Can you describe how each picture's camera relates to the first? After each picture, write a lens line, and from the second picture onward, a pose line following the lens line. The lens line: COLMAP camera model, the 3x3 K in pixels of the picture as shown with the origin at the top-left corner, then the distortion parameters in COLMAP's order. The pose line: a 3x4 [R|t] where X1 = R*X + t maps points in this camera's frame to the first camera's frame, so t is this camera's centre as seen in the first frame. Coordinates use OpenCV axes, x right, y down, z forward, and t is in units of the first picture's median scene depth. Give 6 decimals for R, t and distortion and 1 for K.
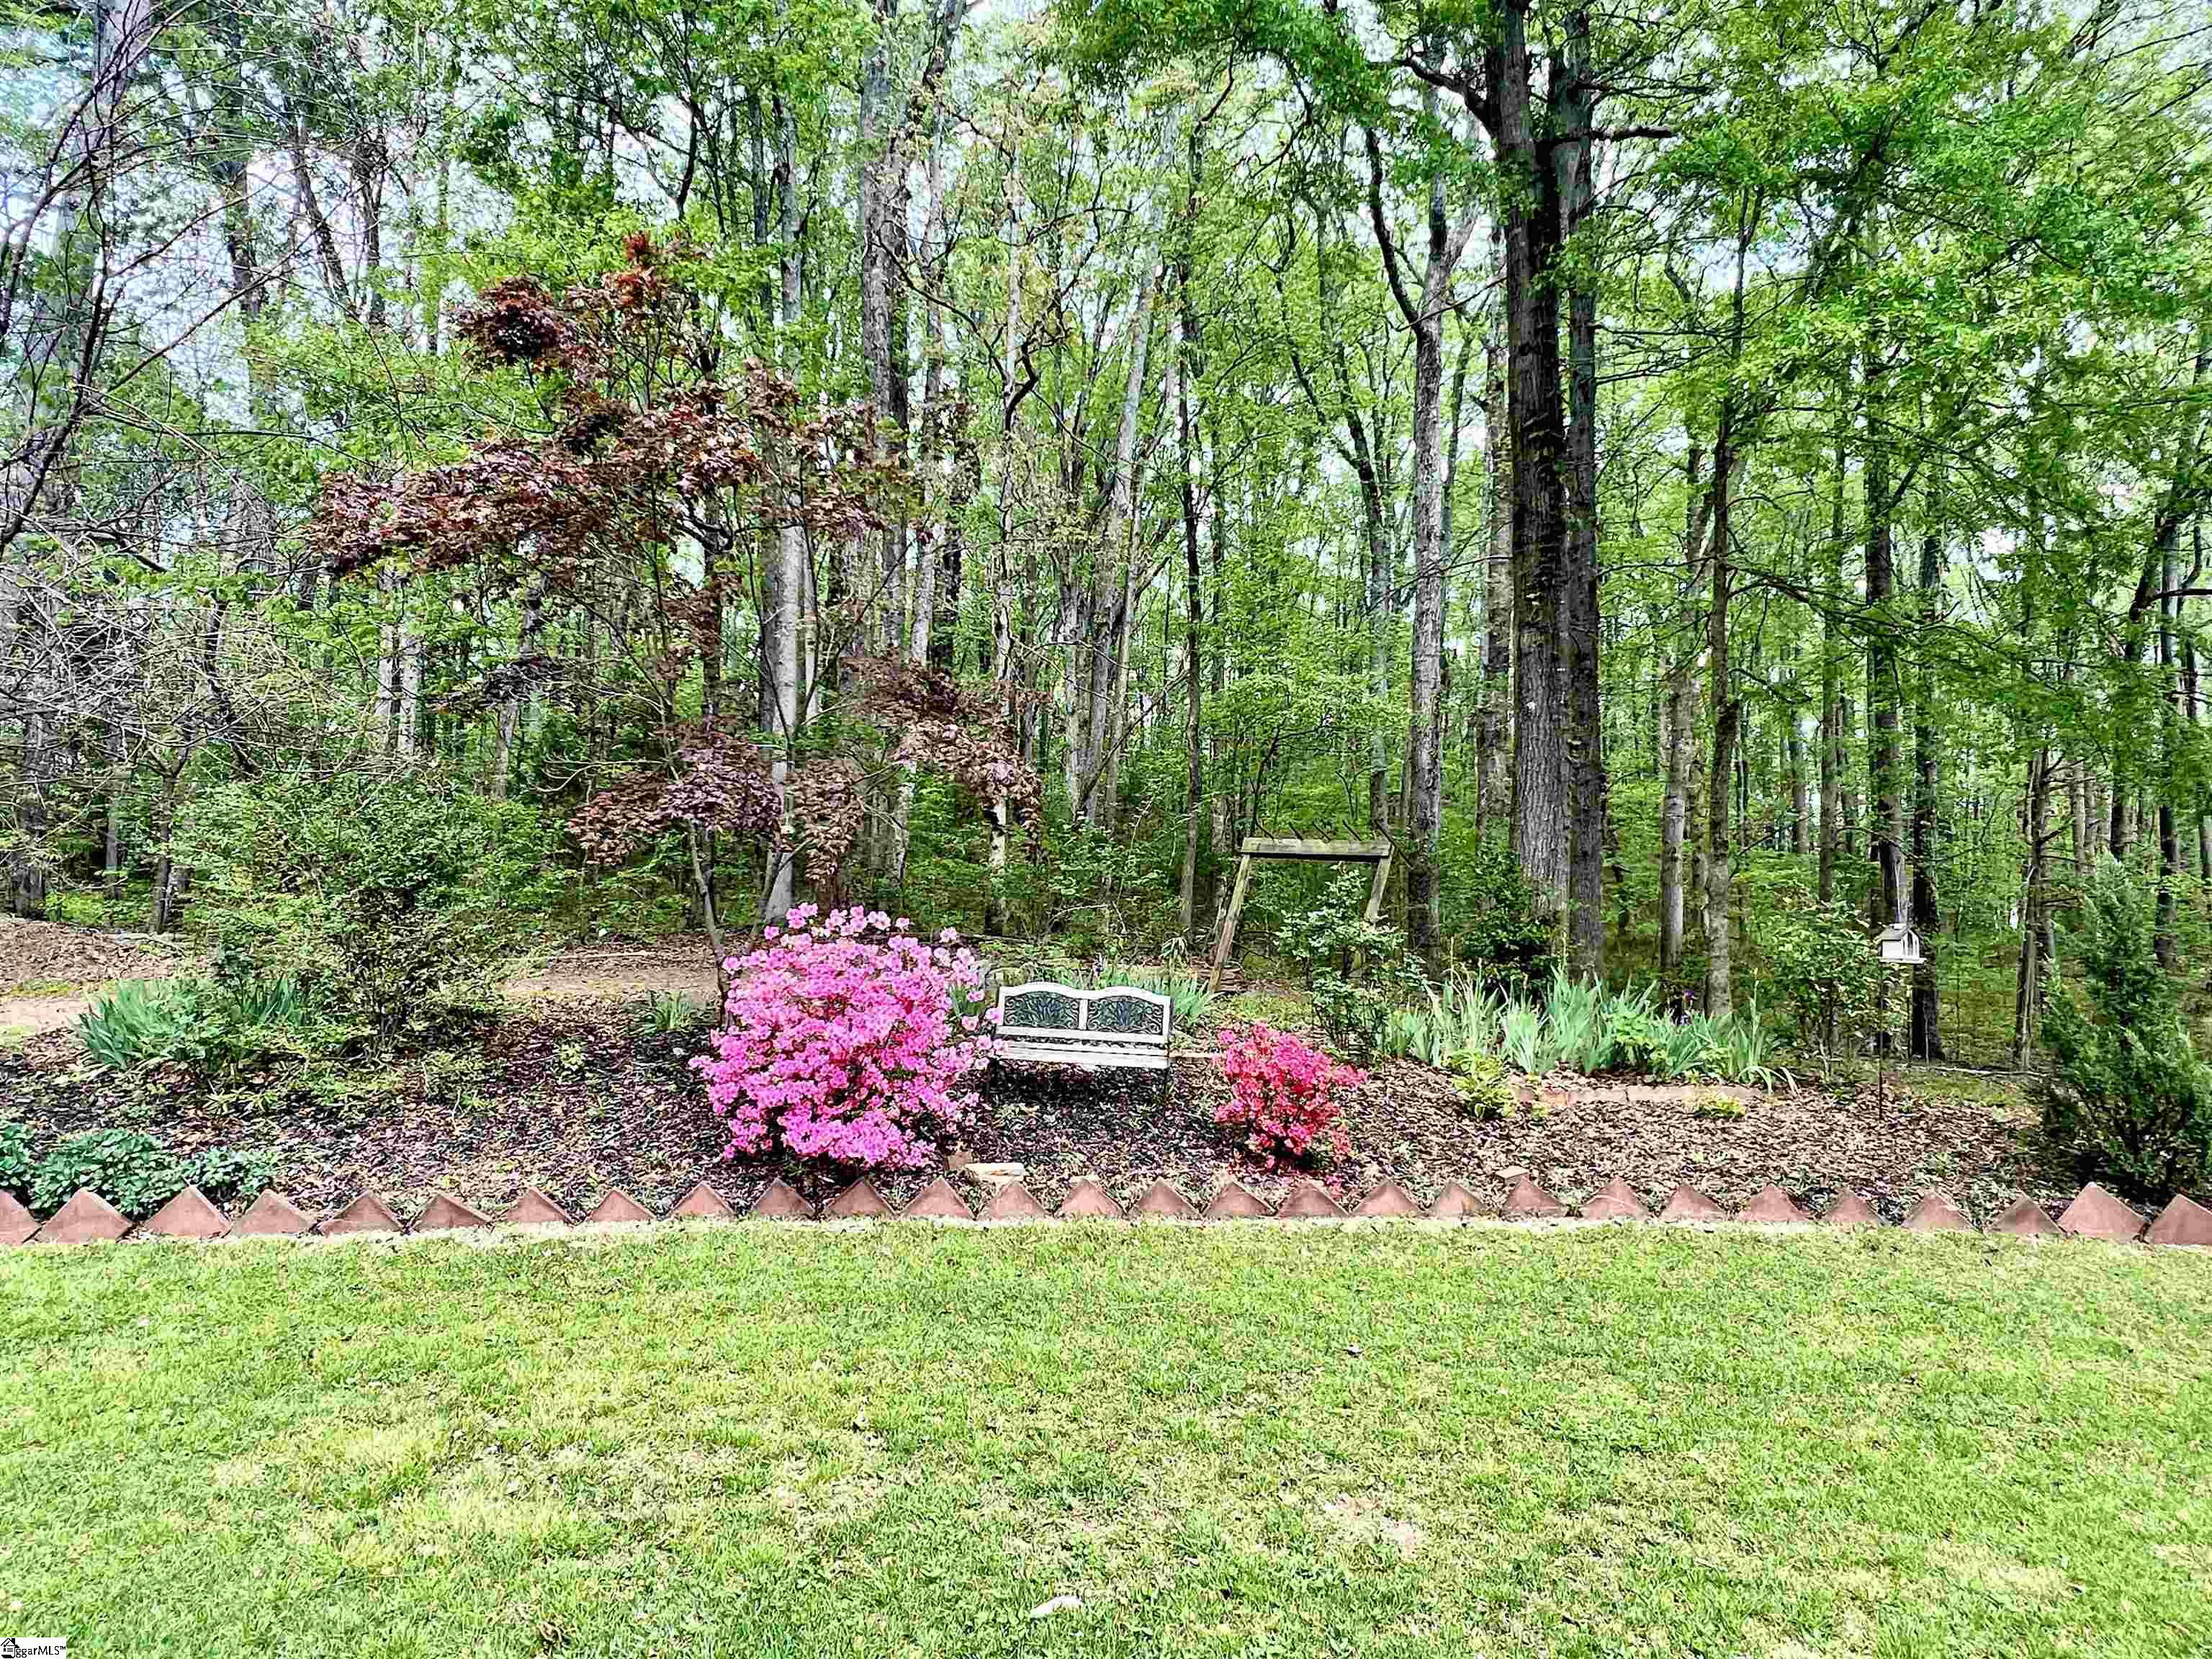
lens RADIAL K [[1235.2, 0, 1106.0], [0, 1235.2, 829.5], [0, 0, 1]] dist [0.002155, -0.000603]
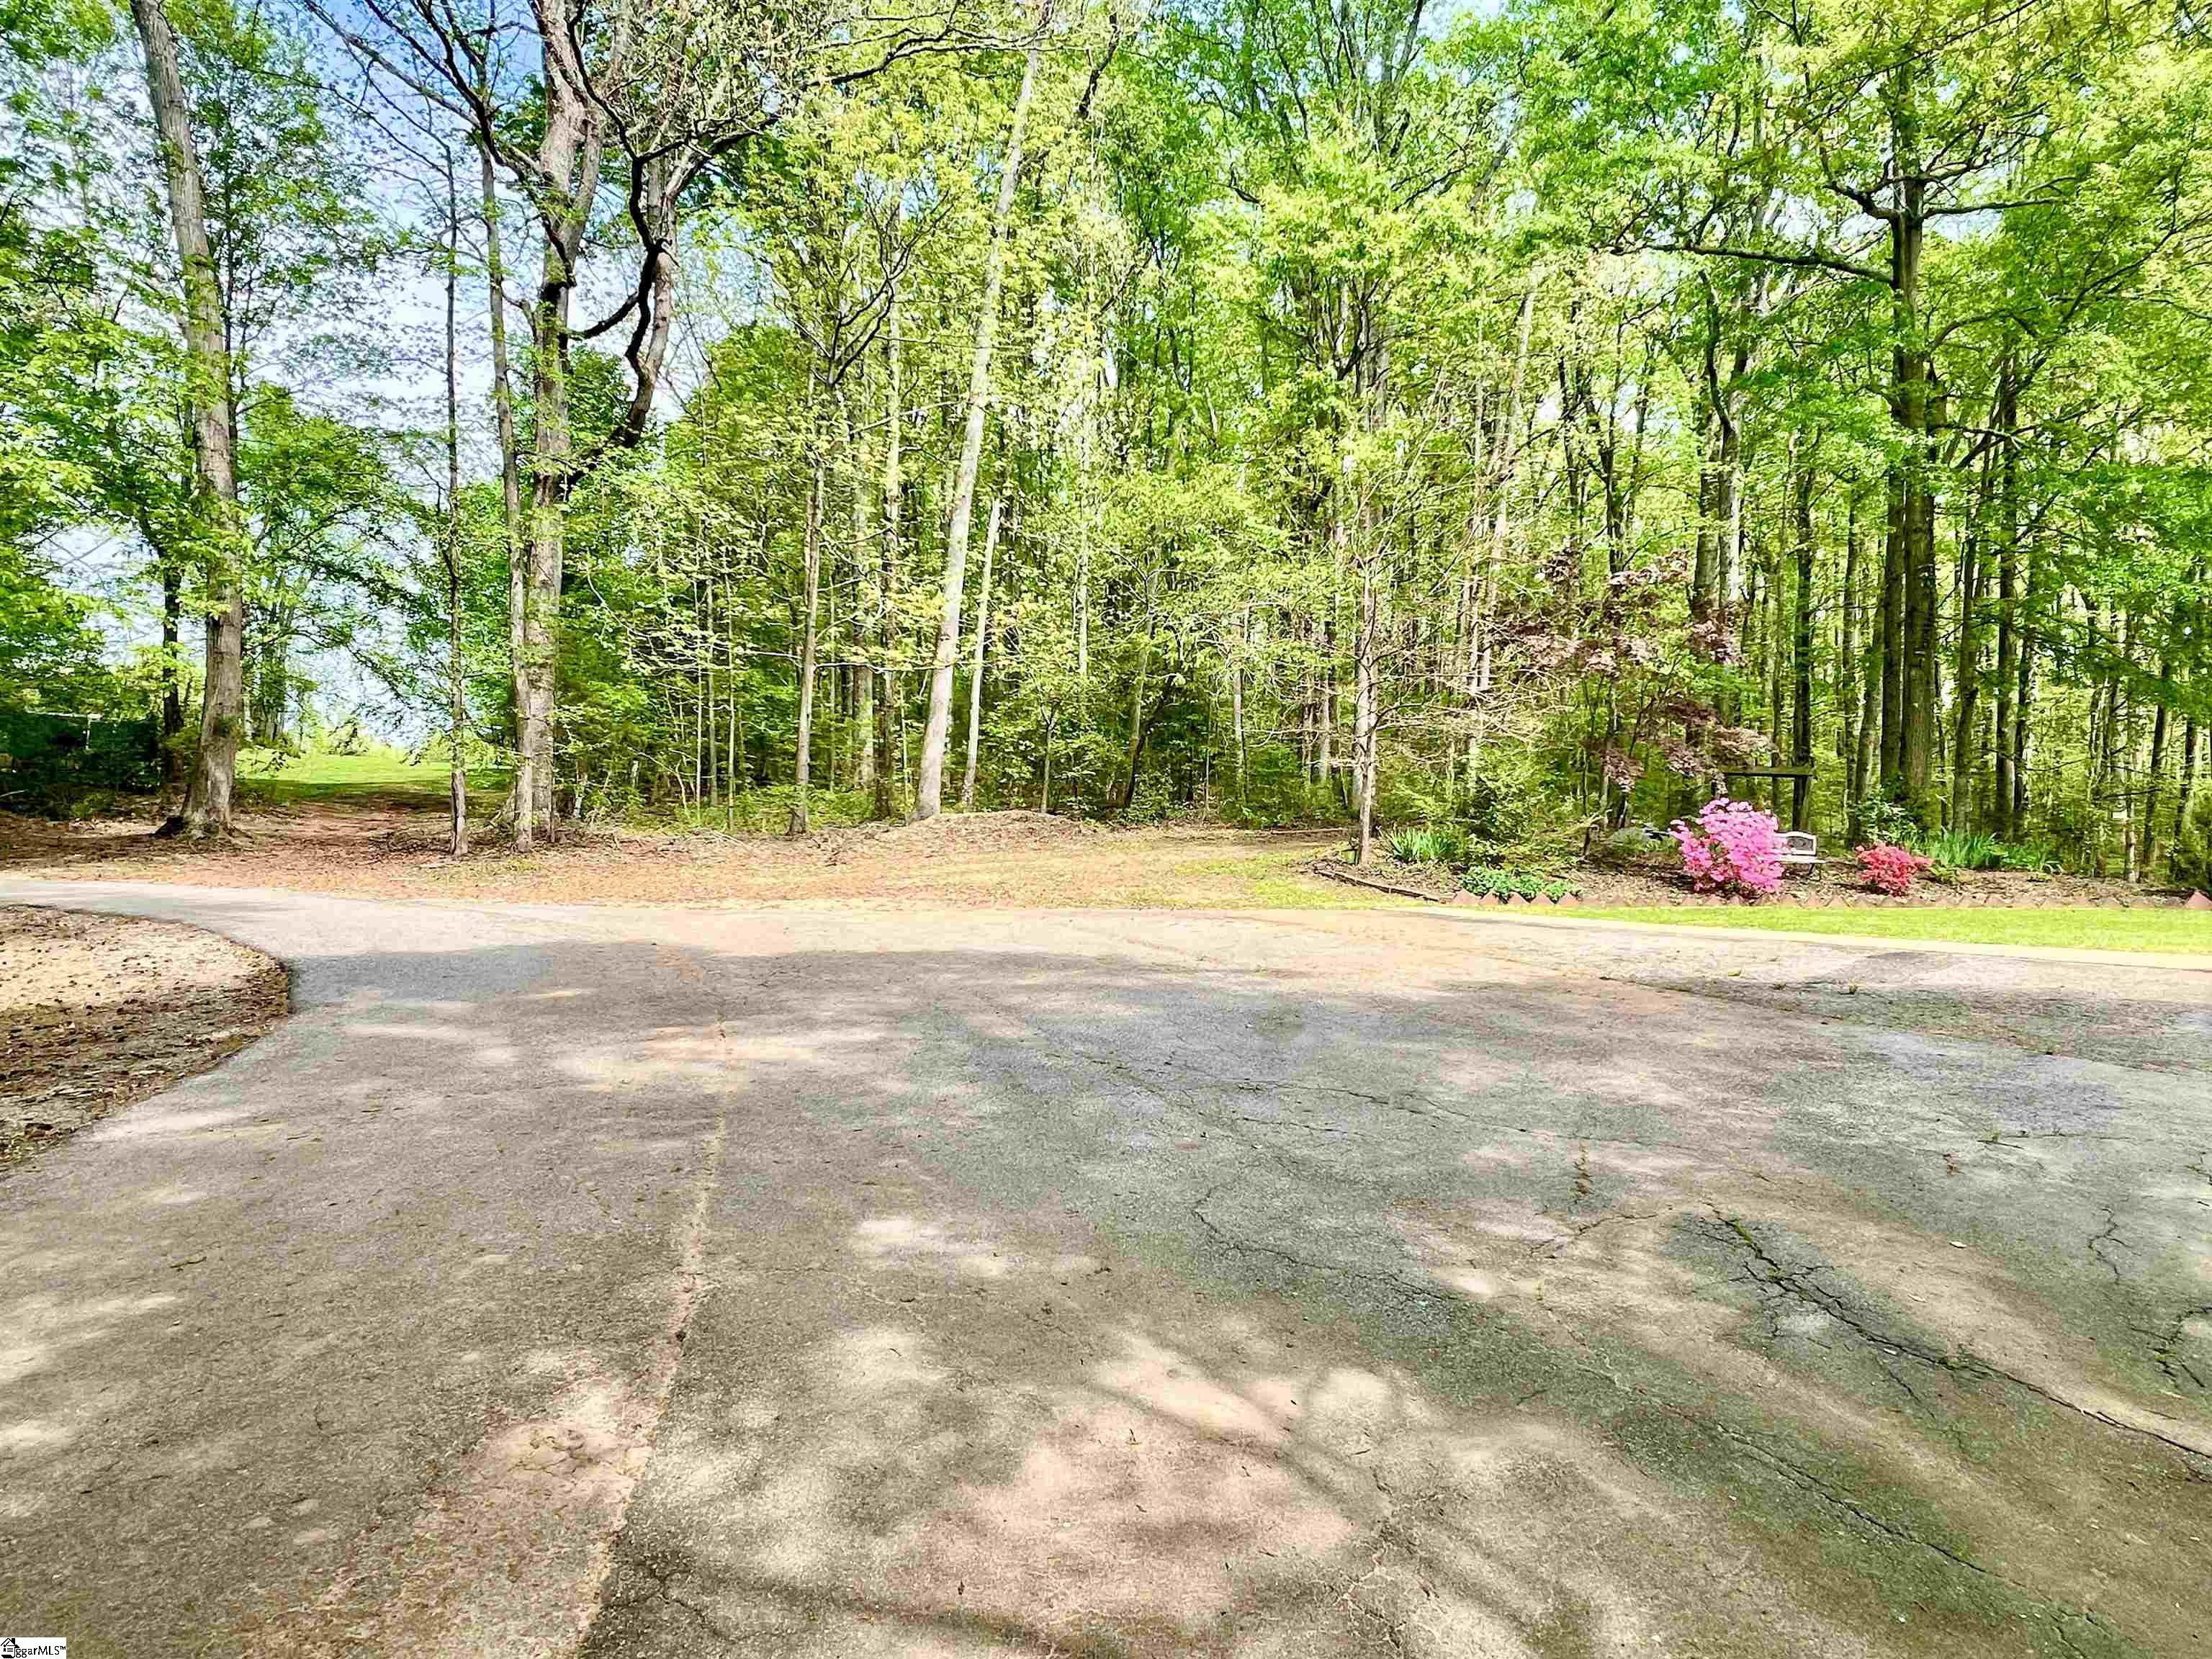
lens RADIAL K [[1195.9, 0, 1106.0], [0, 1195.9, 829.5], [0, 0, 1]] dist [0.001753, 0.000591]
pose [[0.999932, -0.005492, -0.010277, -1.552545], [0.006300, 0.996745, 0.080369, -0.092964], [0.009802, -0.080429, 0.996712, -1.627237]]
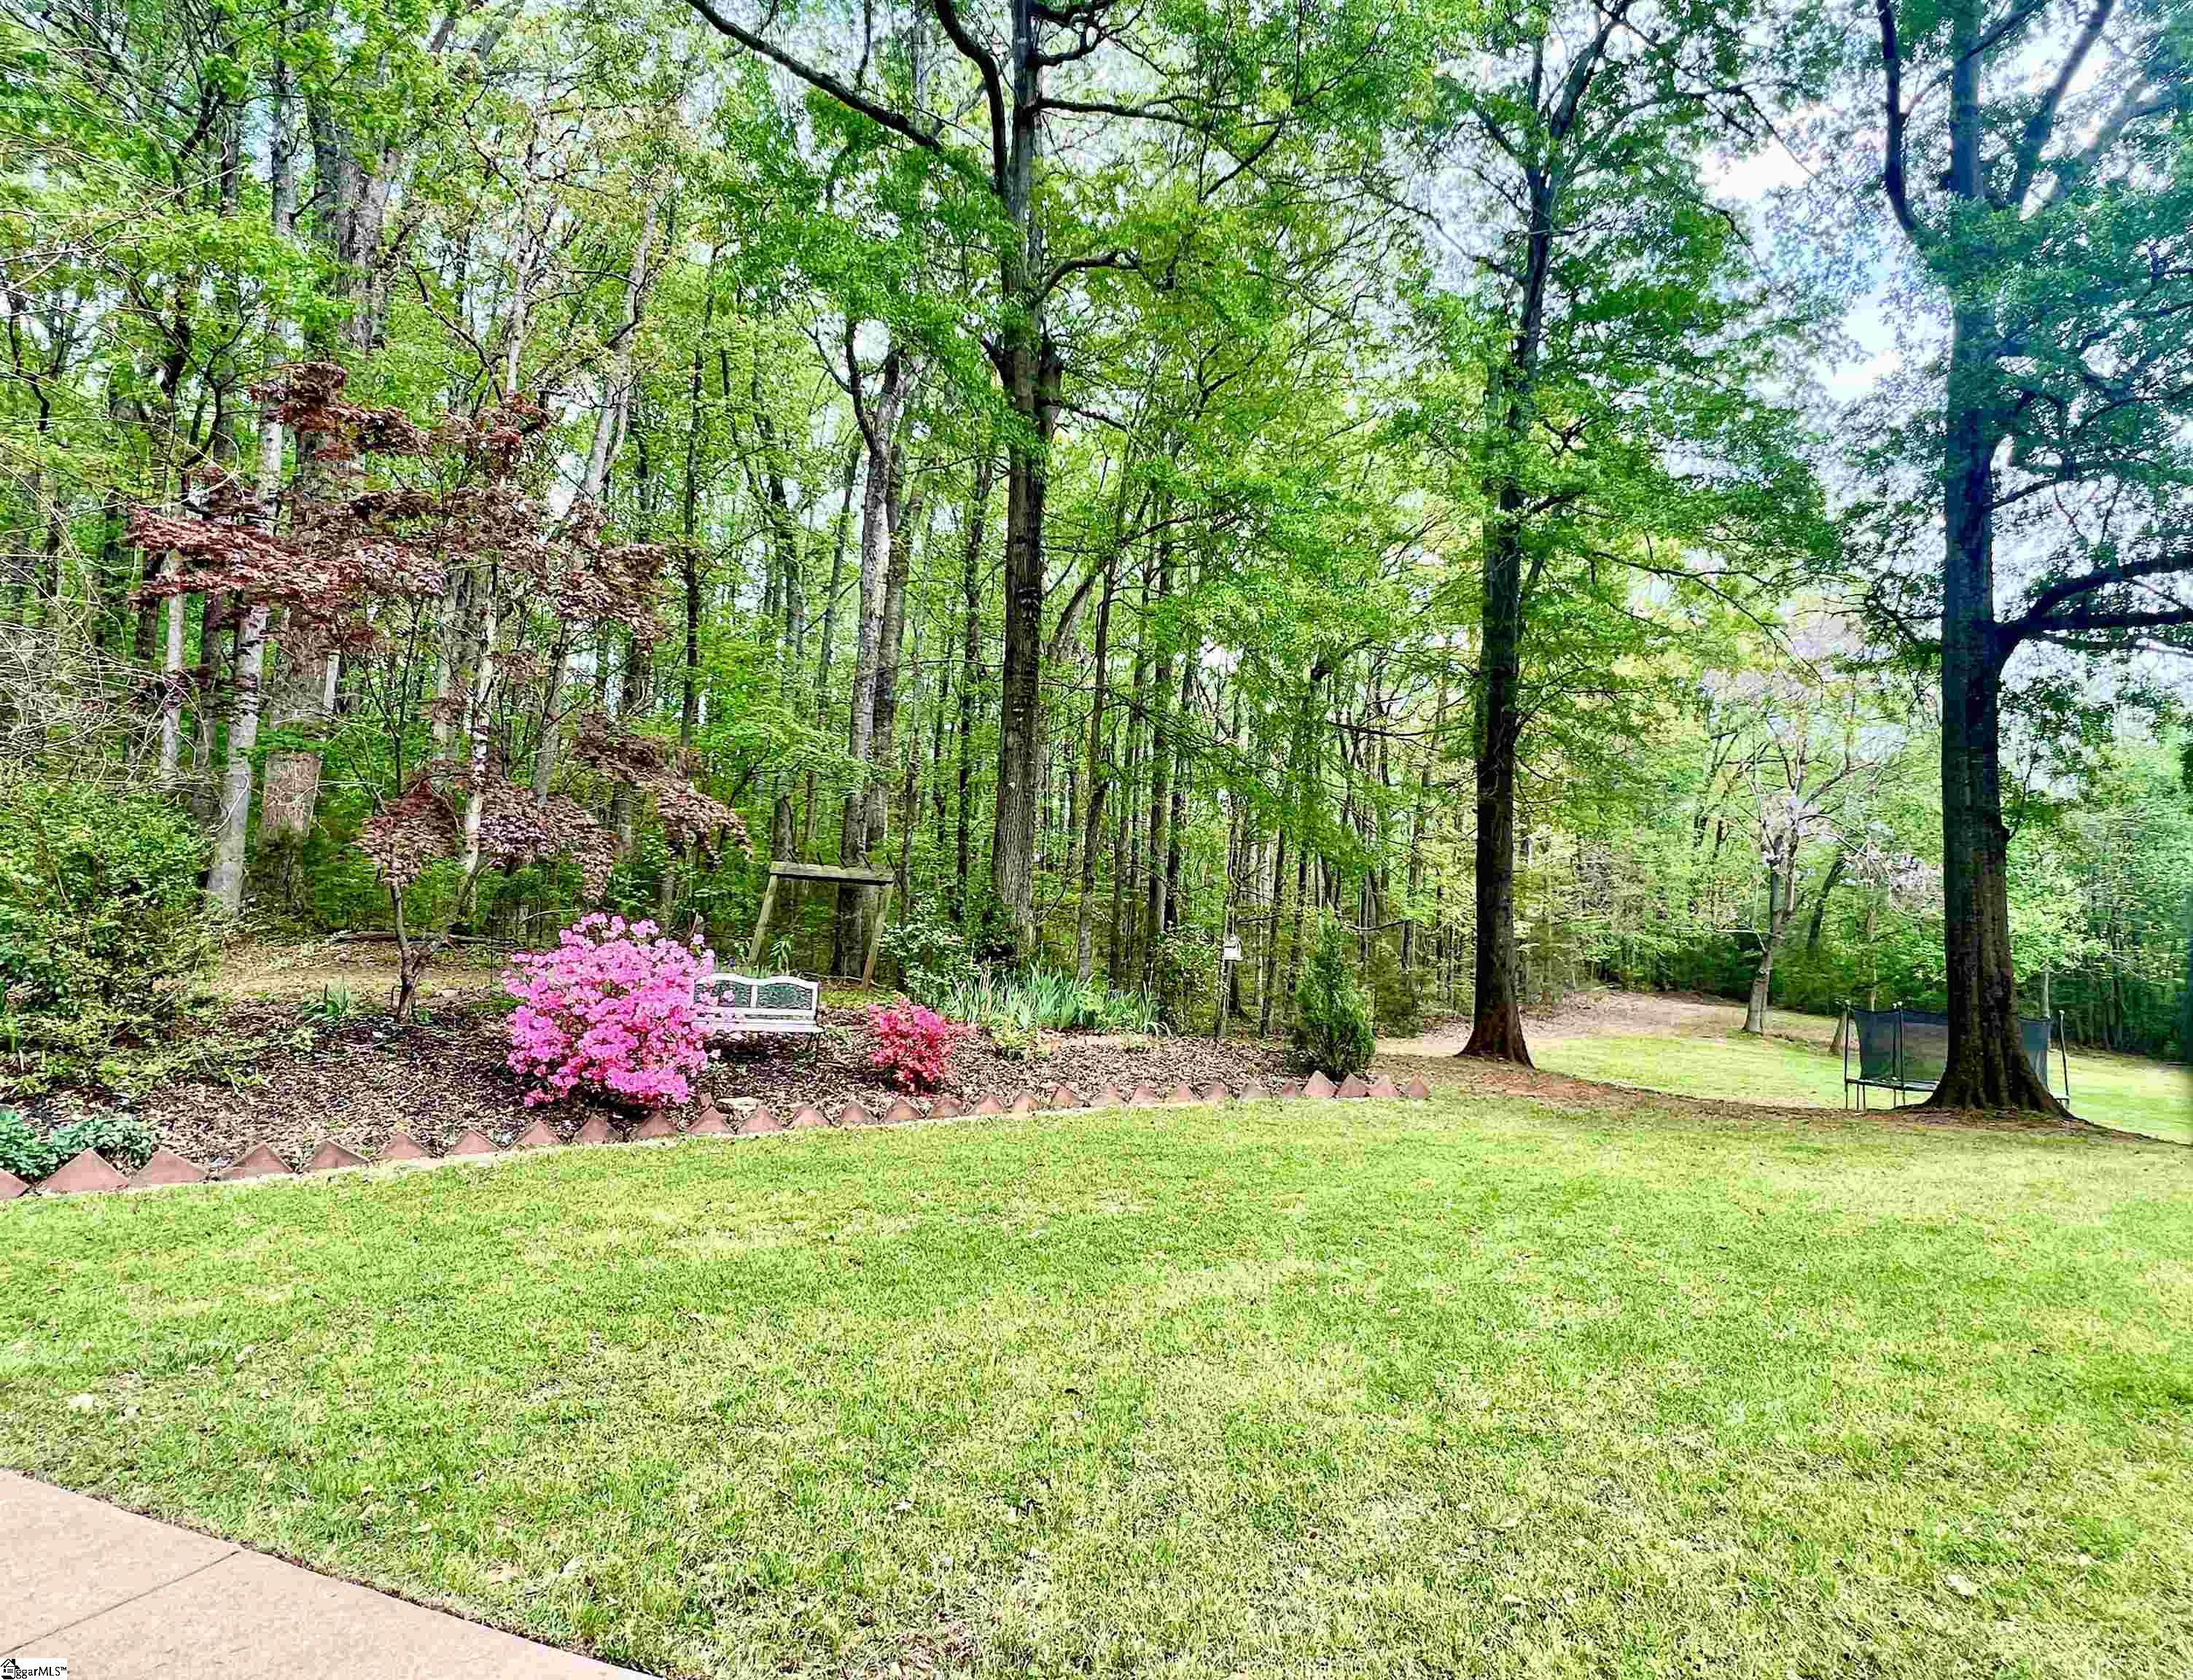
lens RADIAL K [[1178.1, 0, 1096.5], [0, 1178.1, 840.0], [0, 0, 1]] dist [0.000685, 0.001123]
pose [[0.849323, 0.054912, 0.525009, -0.453365], [-0.055321, 0.998357, -0.014926, -0.029785], [-0.524966, -0.016367, 0.850966, -0.362730]]
